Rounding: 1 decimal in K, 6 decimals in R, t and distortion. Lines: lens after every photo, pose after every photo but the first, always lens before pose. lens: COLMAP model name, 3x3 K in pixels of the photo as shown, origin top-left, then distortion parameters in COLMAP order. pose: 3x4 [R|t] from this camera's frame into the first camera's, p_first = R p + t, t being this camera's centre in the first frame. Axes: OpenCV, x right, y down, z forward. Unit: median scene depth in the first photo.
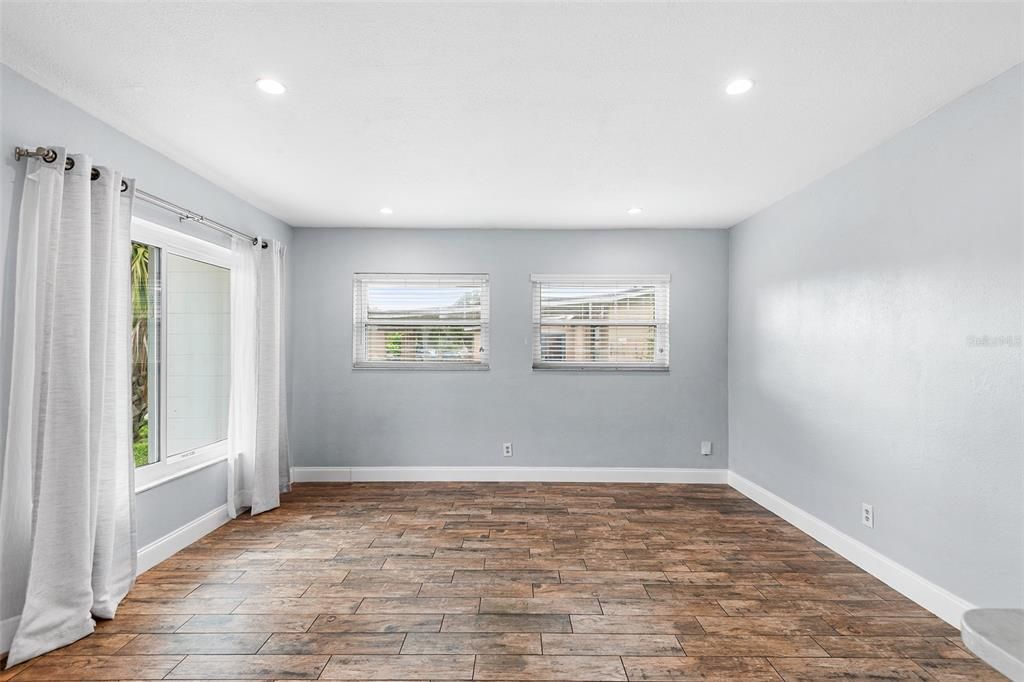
lens RADIAL K [[476.6, 0, 518.2], [0, 476.6, 344.5], [0, 0, 1]] dist [0.010366, -0.003725]
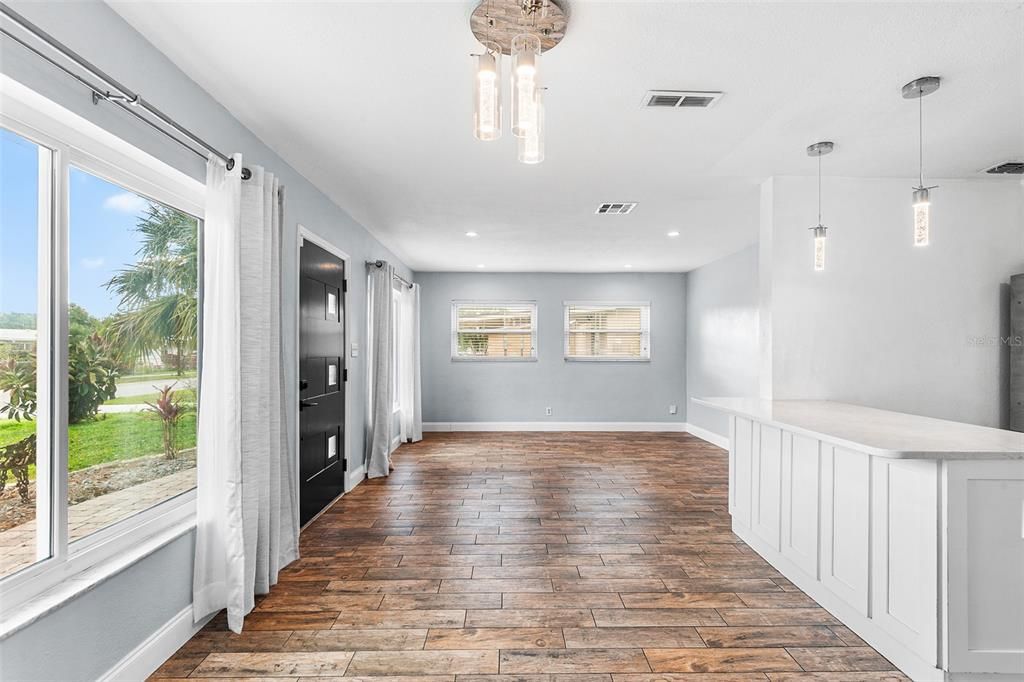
lens RADIAL K [[476.6, 0, 514.8], [0, 476.6, 347.9], [0, 0, 1]] dist [0.010366, -0.003725]
pose [[0.999966, -0.005101, 0.006490, -0.149254], [0.005128, 0.999978, -0.004163, 0.013674], [-0.006468, 0.004196, 0.999970, -0.607772]]
